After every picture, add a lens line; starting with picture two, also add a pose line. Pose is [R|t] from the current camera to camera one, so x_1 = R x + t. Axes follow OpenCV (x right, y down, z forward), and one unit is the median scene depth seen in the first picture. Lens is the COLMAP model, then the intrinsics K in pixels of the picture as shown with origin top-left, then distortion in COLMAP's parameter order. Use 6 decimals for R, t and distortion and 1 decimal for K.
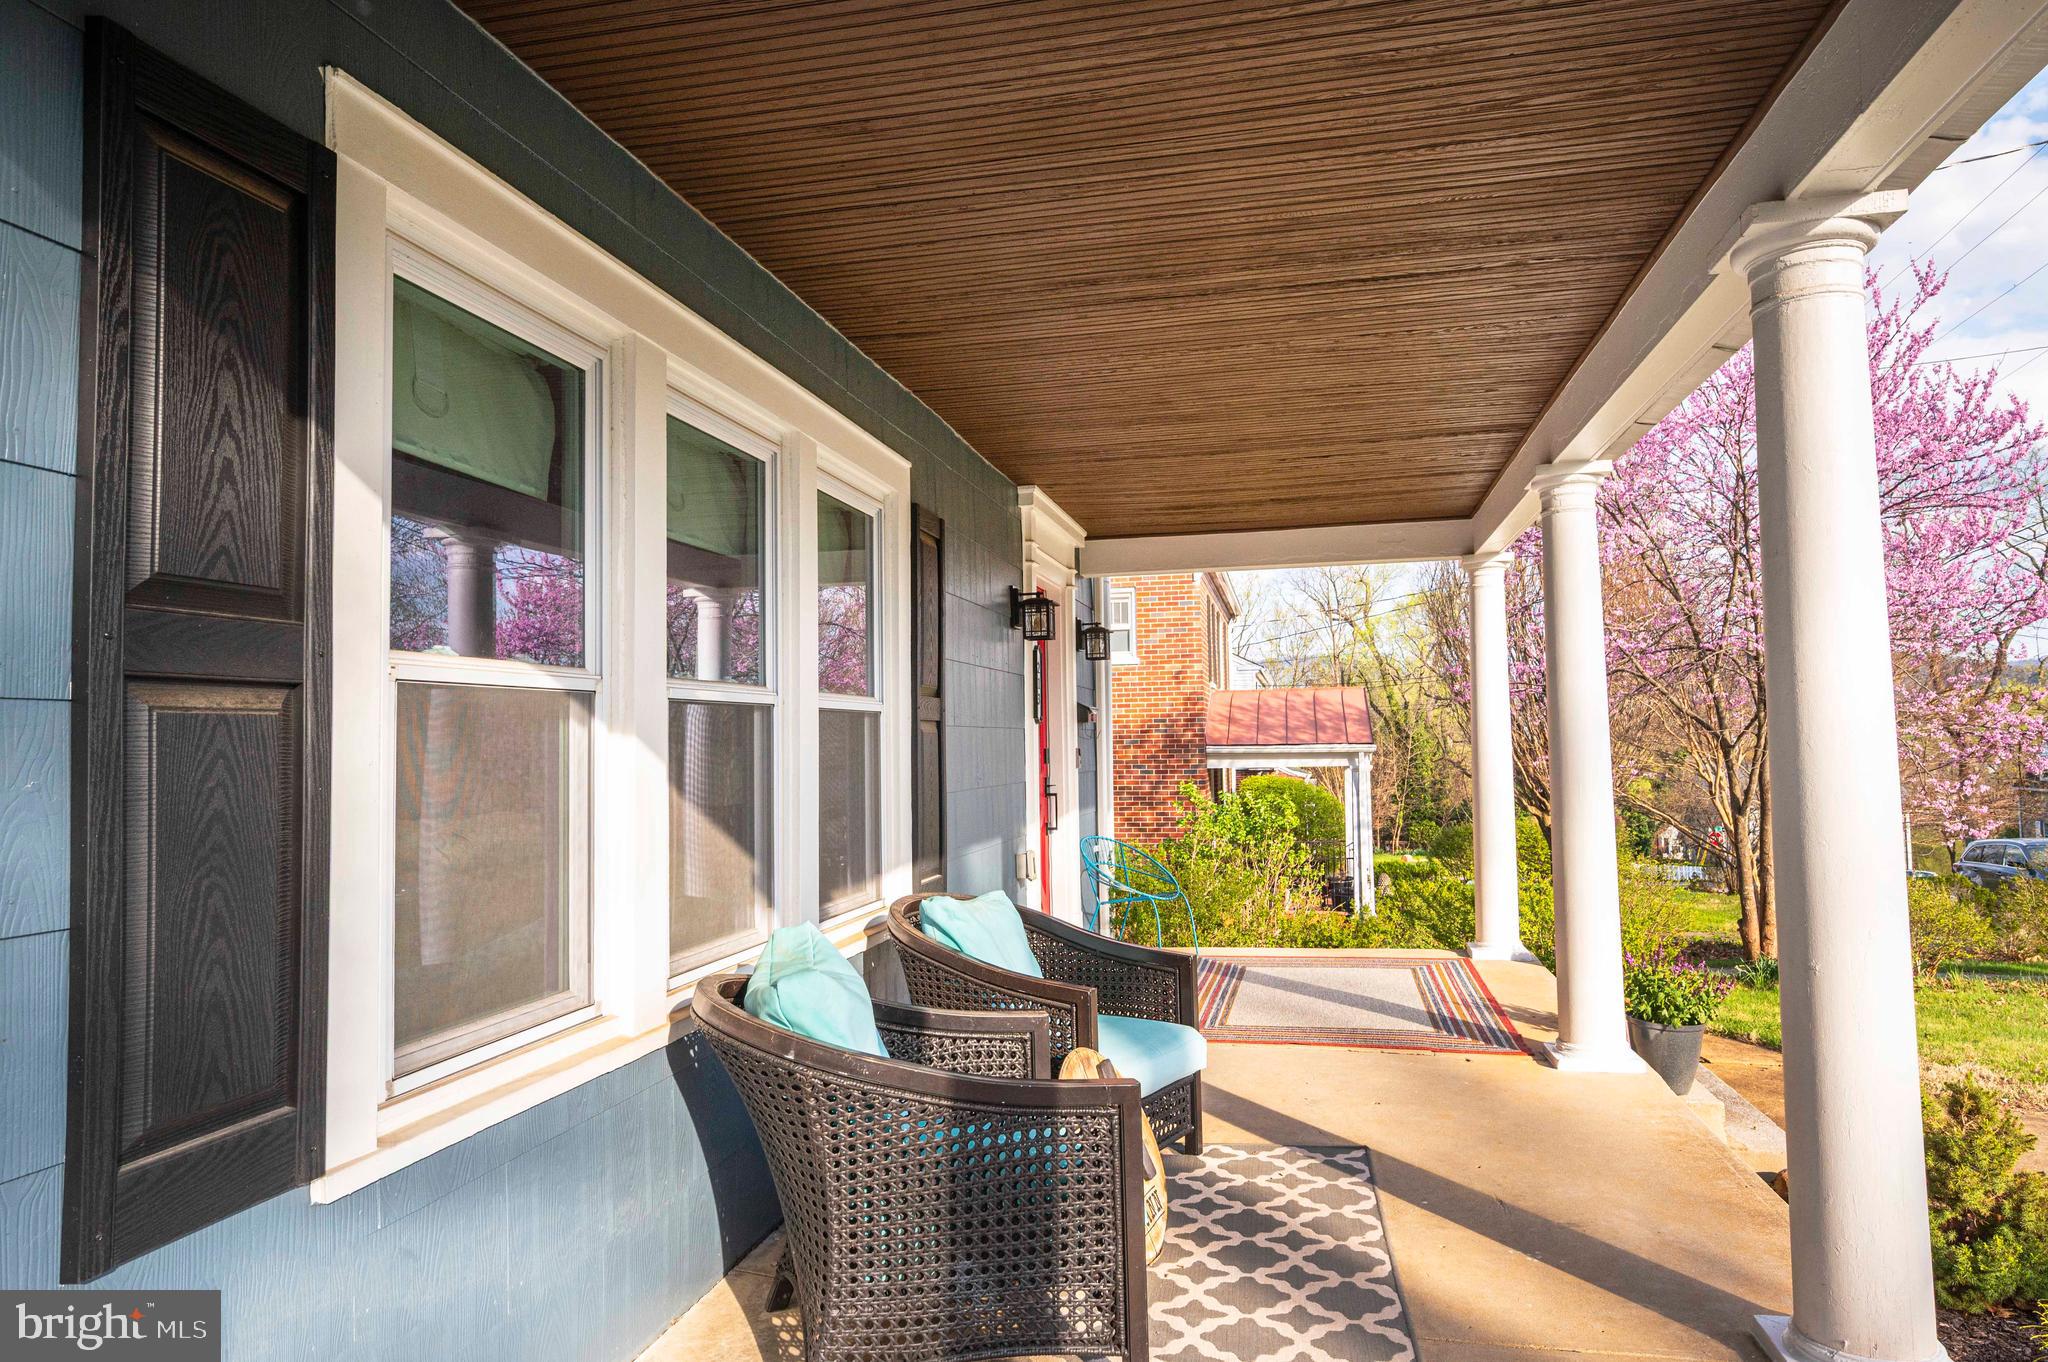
lens RADIAL K [[1253.4, 0, 1024.0], [0, 1253.4, 681.0], [0, 0, 1]] dist [-0.057700, -0.000208]
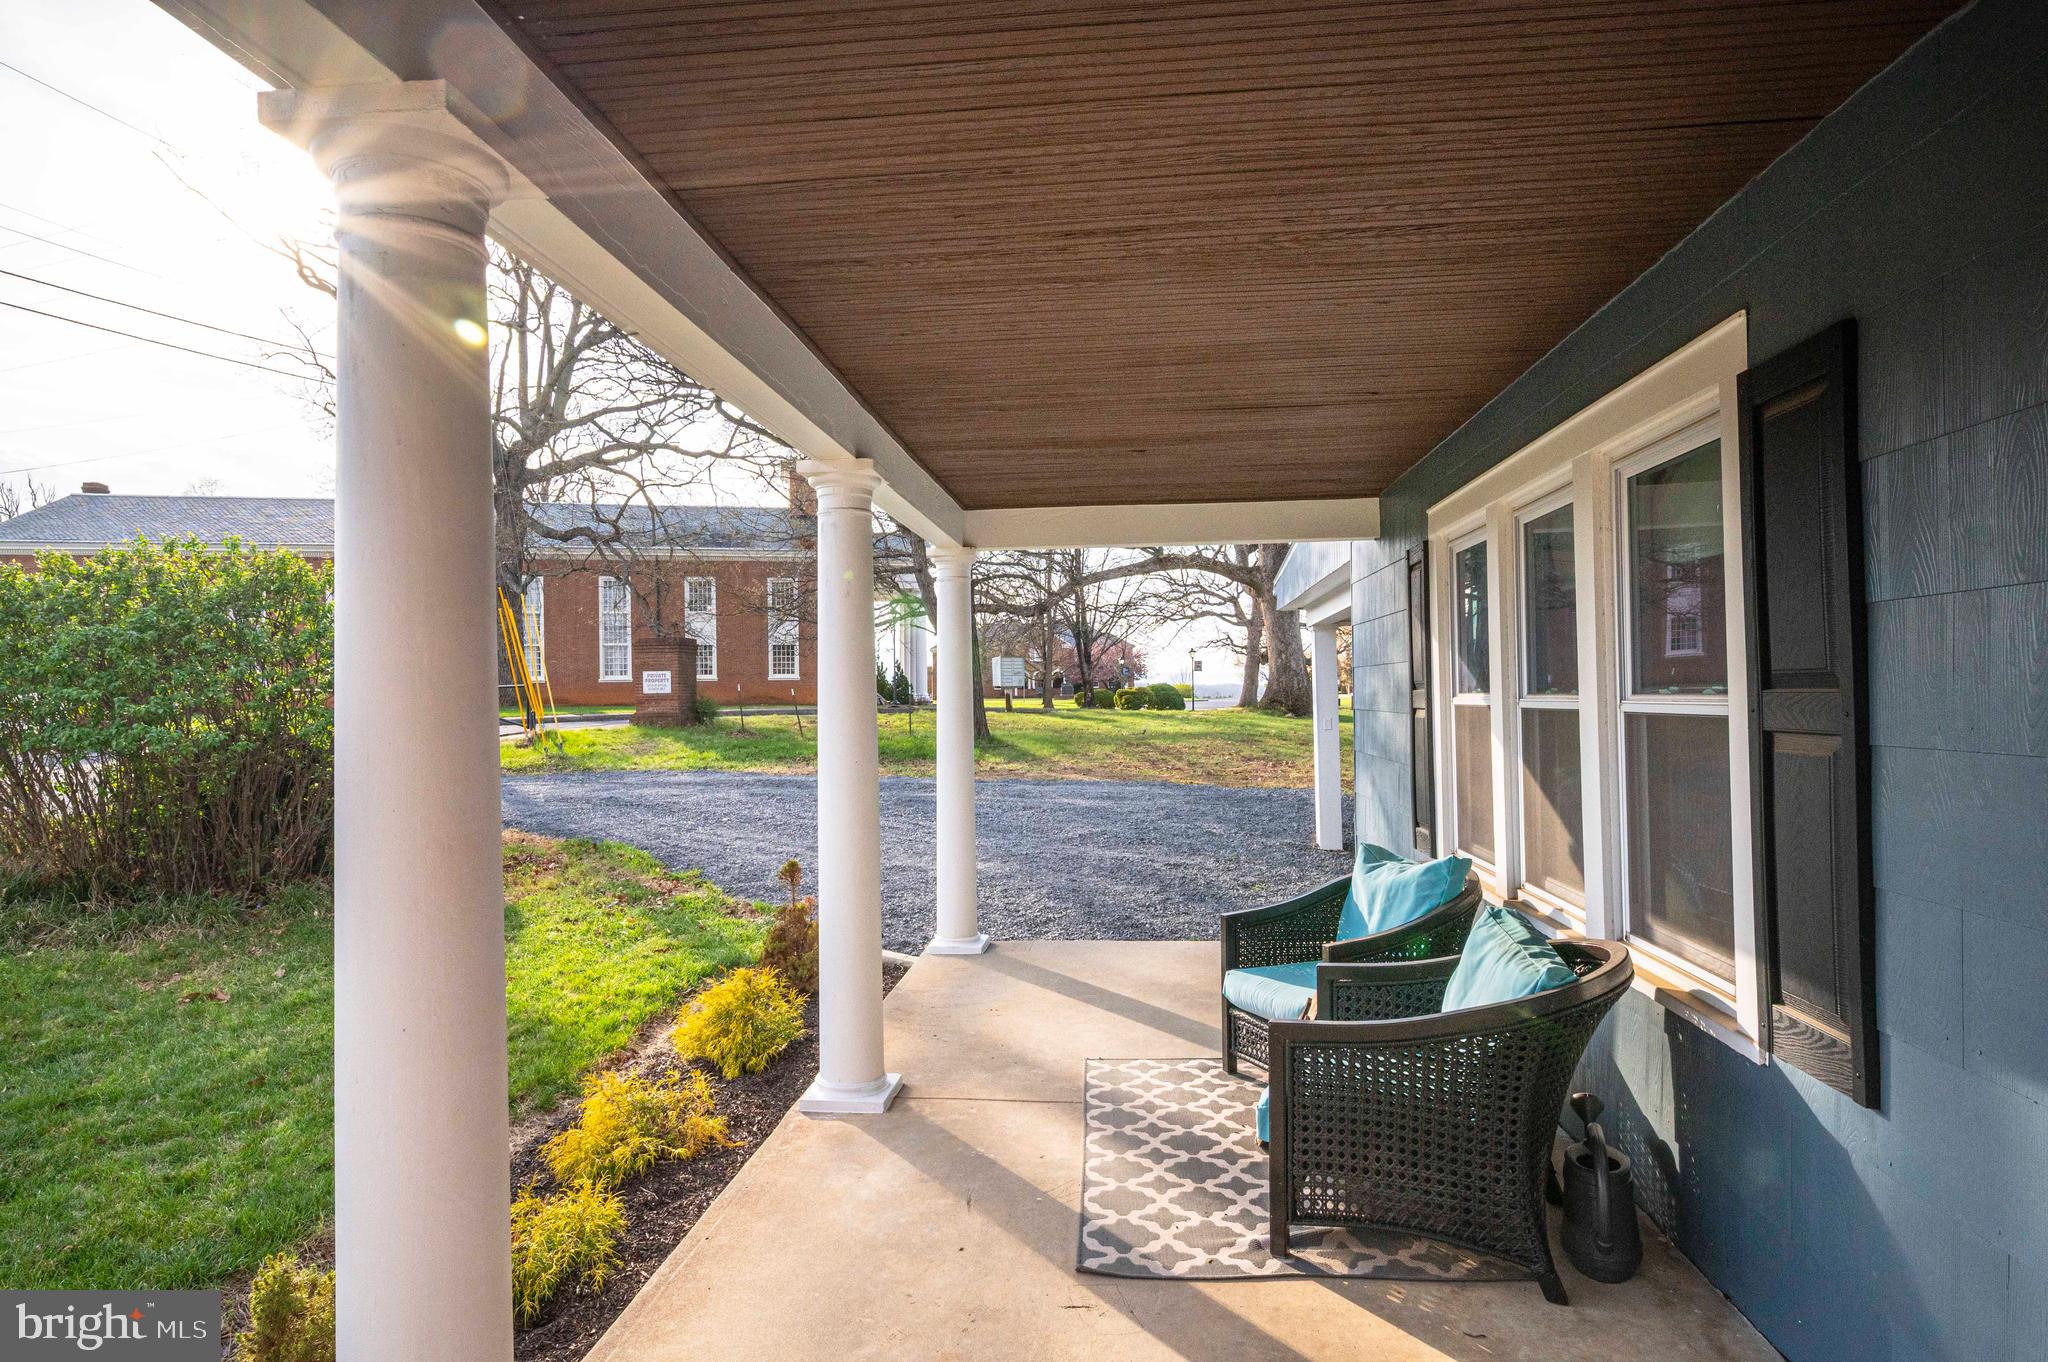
lens RADIAL K [[1112.6, 0, 1024.0], [0, 1112.6, 681.0], [0, 0, 1]] dist [0.000340, 0.000026]
pose [[-0.992253, 0.030685, -0.120387, 0.466904], [0.037366, 0.997861, -0.053634, 0.025688], [0.118484, -0.057717, -0.991277, 2.098592]]
